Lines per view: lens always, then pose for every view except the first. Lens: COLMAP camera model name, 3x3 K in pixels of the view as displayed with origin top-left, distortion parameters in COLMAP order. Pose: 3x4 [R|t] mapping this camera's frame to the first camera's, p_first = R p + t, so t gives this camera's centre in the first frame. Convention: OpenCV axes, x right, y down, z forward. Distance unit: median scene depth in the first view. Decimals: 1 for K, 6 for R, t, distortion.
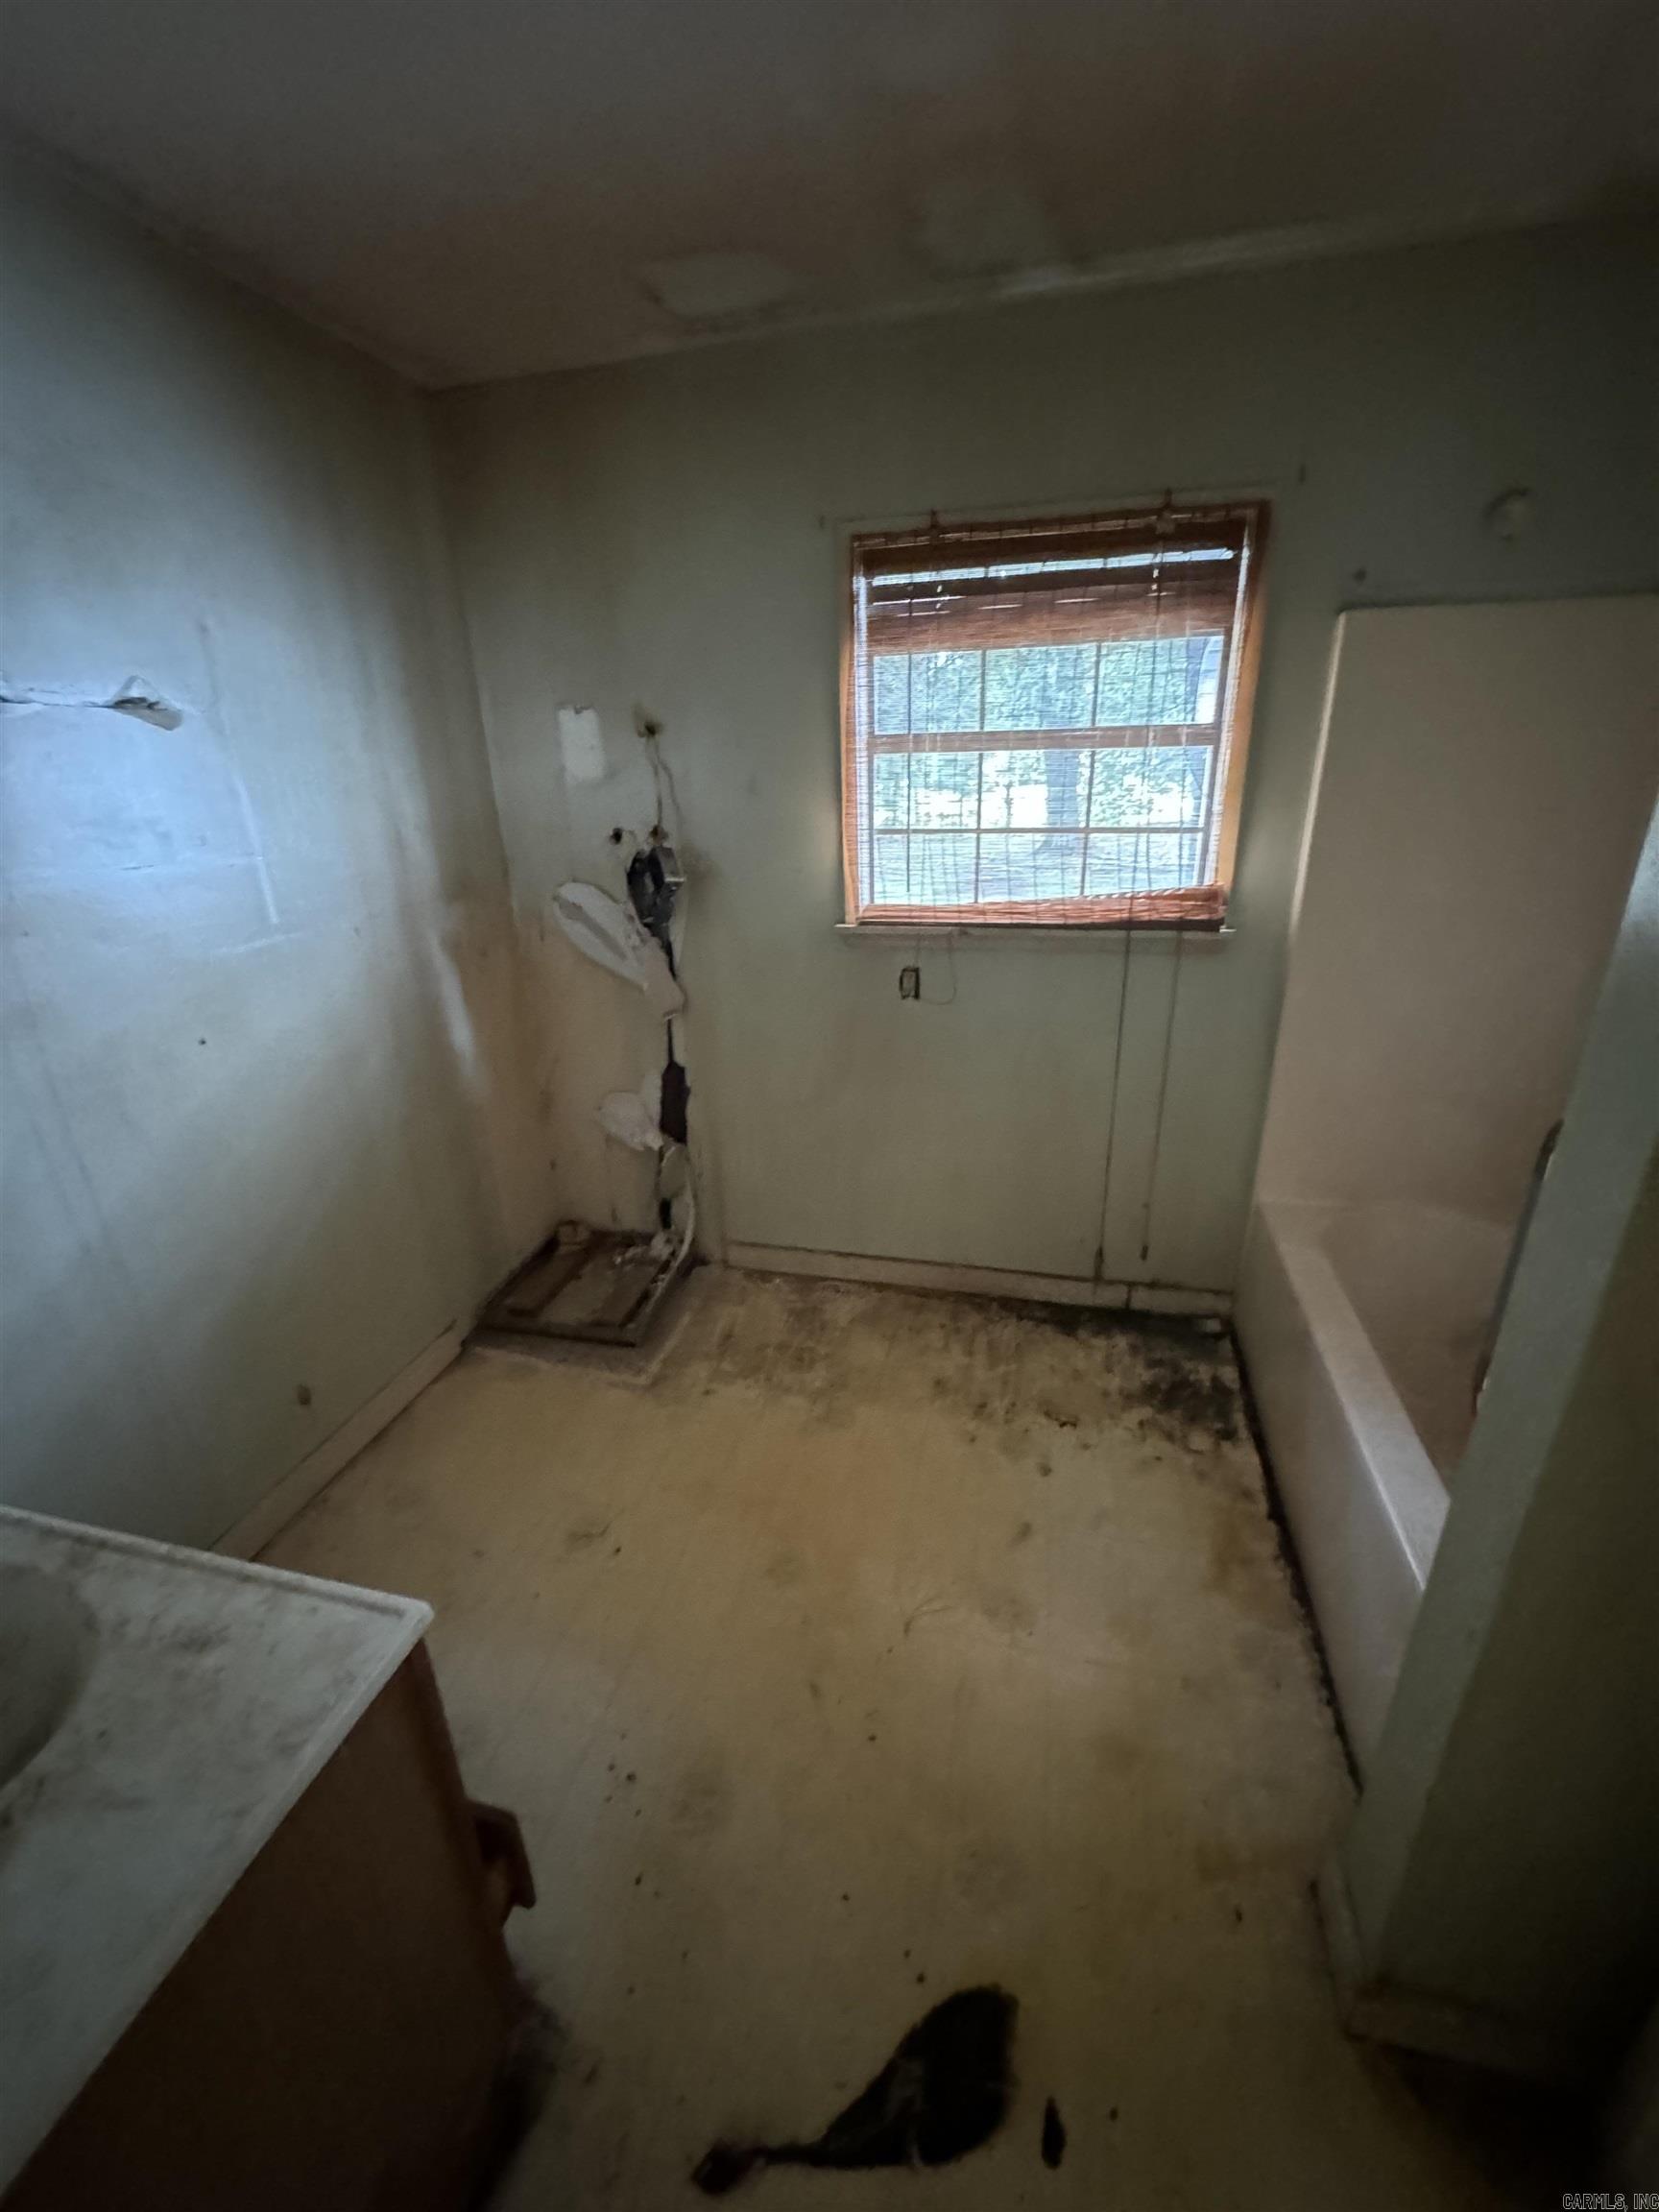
lens RADIAL K [[883.9, 0, 829.5], [0, 883.9, 1106.0], [0, 0, 1]] dist [-0.002216, -0.000006]
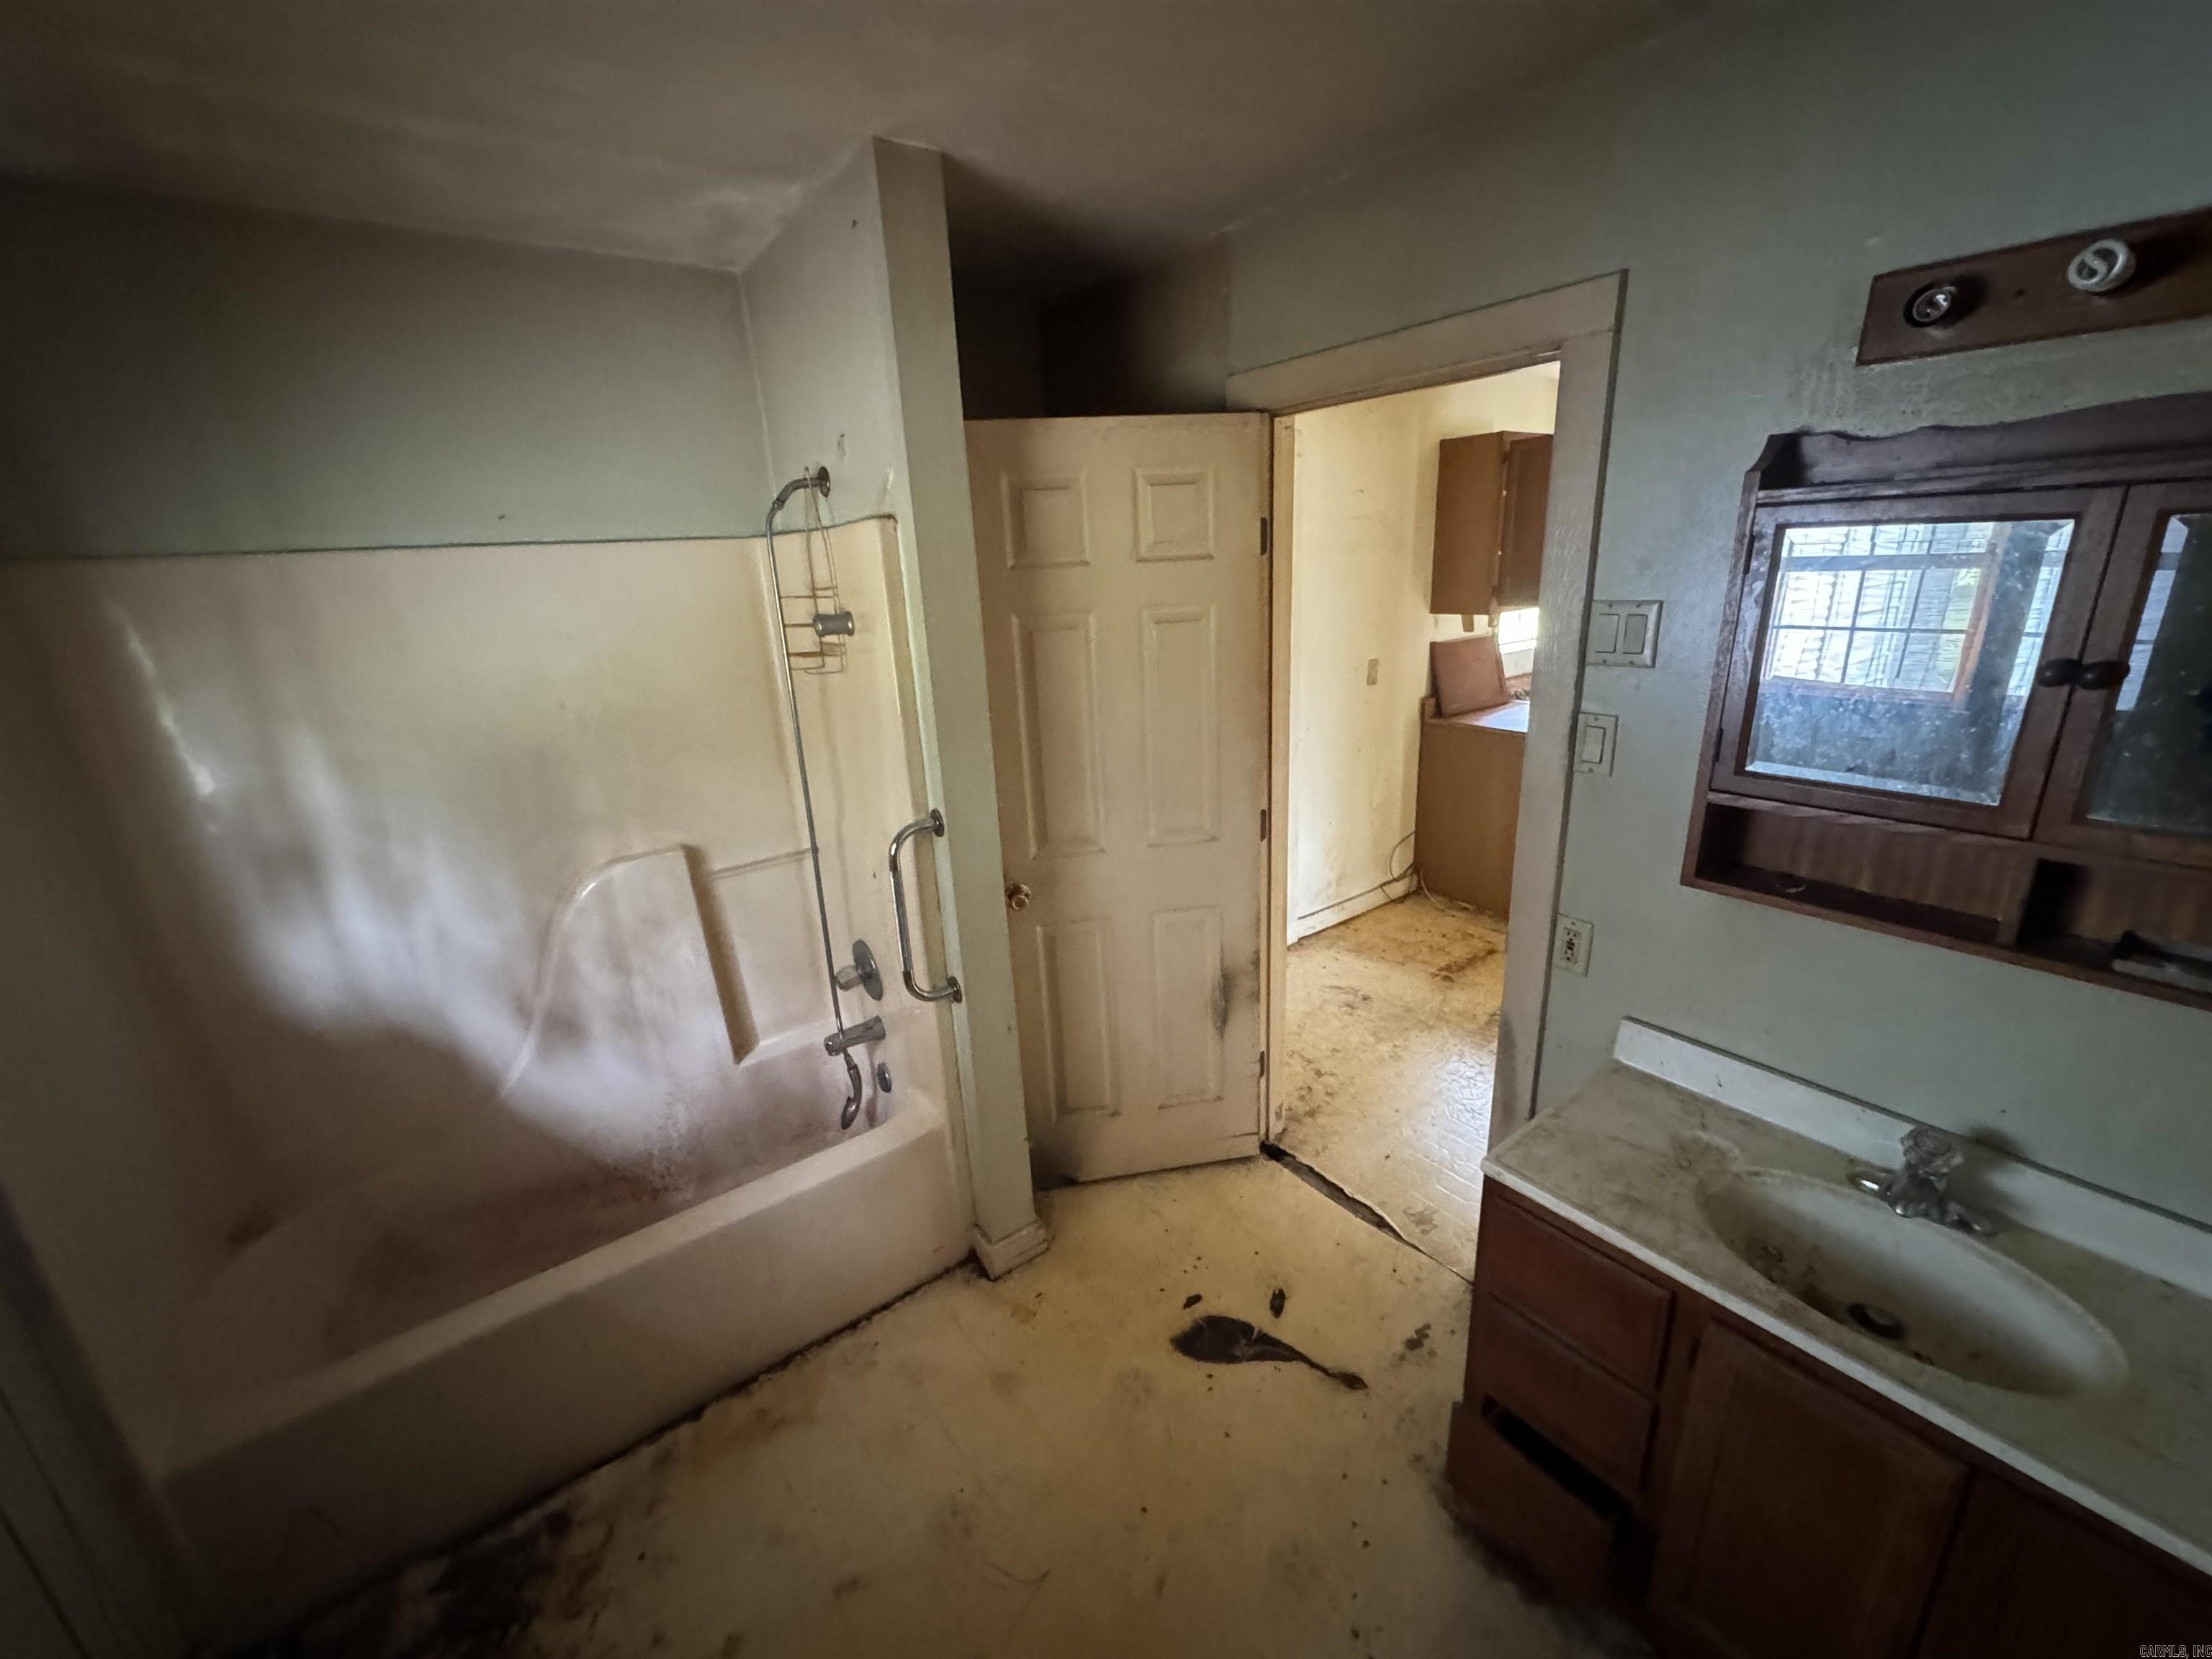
lens RADIAL K [[883.9, 0, 1106.0], [0, 883.9, 829.5], [0, 0, 1]] dist [-0.002216, -0.000006]
pose [[-0.781966, -0.125562, 0.610543, -0.388799], [0.281573, 0.802710, 0.525712, -0.464271], [-0.556099, 0.583002, -0.592337, 0.939945]]
